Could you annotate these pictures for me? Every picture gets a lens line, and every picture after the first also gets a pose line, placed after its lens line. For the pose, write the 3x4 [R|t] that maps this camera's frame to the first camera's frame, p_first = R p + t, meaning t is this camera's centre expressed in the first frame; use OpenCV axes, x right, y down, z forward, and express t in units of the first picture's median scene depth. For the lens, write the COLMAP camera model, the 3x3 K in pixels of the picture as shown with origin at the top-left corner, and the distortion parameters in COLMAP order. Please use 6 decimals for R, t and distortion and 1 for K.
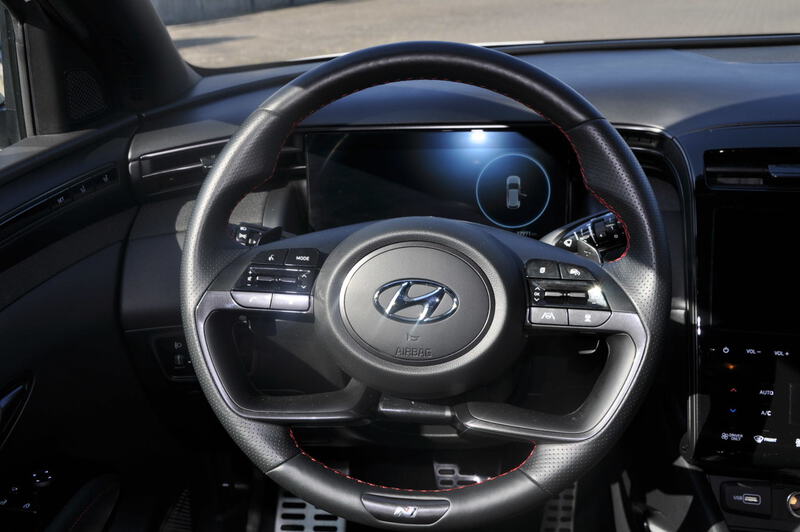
lens RADIAL K [[763.3, 0, 400.0], [0, 763.3, 266.0], [0, 0, 1]] dist [-0.044398, -0.001216]
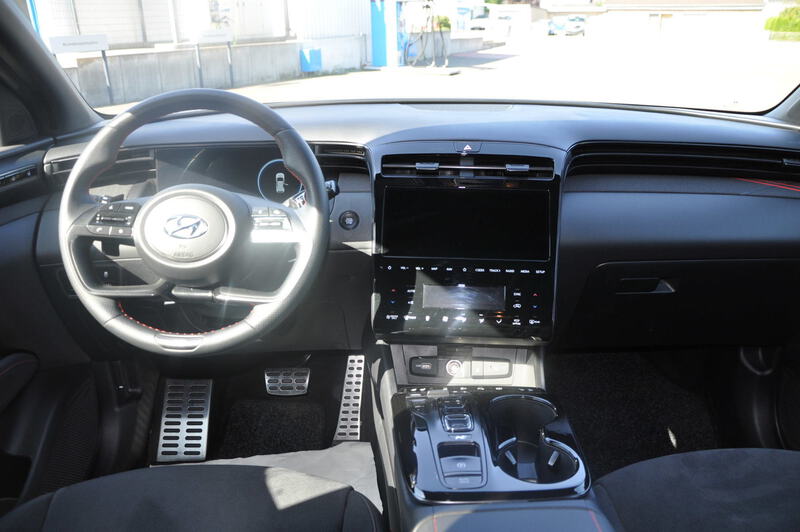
lens RADIAL K [[612.4, 0, 400.0], [0, 612.4, 266.0], [0, 0, 1]] dist [-0.143854, 0.095929]
pose [[0.993353, -0.008385, 0.114804, 0.298647], [0.013642, 0.998890, -0.045084, 0.172762], [-0.114298, 0.046350, 0.992365, -0.392458]]
